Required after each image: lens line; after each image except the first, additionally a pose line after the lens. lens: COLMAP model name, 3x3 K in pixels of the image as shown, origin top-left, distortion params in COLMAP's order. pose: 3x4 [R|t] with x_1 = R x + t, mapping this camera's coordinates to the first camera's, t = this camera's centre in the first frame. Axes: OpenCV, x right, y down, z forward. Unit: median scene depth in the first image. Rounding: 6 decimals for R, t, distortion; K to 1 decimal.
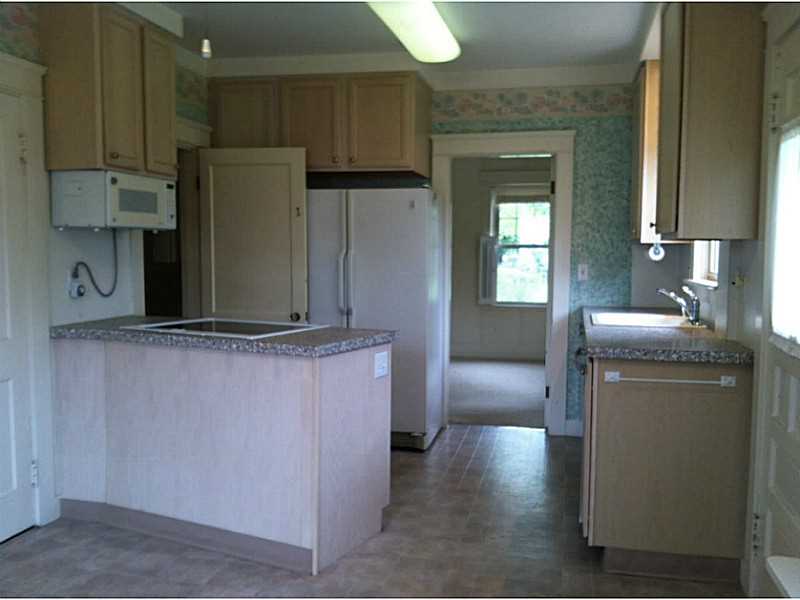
lens RADIAL K [[746.7, 0, 399.0], [0, 746.7, 303.1], [0, 0, 1]] dist [0.000858, 0.000000]
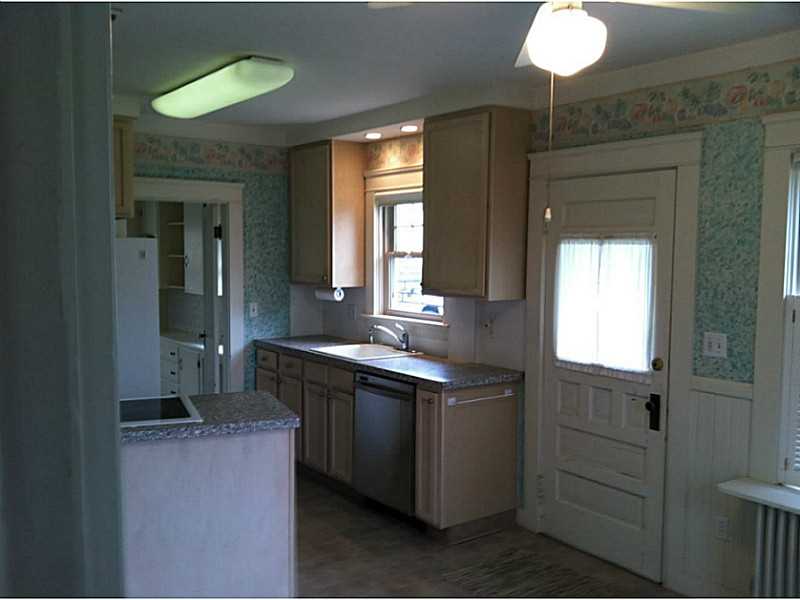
lens RADIAL K [[746.7, 0, 399.7], [0, 746.7, 299.5], [0, 0, 1]] dist [0.000858, 0.000000]
pose [[0.634987, -0.053653, 0.770658, -0.485055], [0.050417, 0.998337, 0.027963, -0.078078], [-0.770876, 0.021098, 0.636635, 0.113580]]
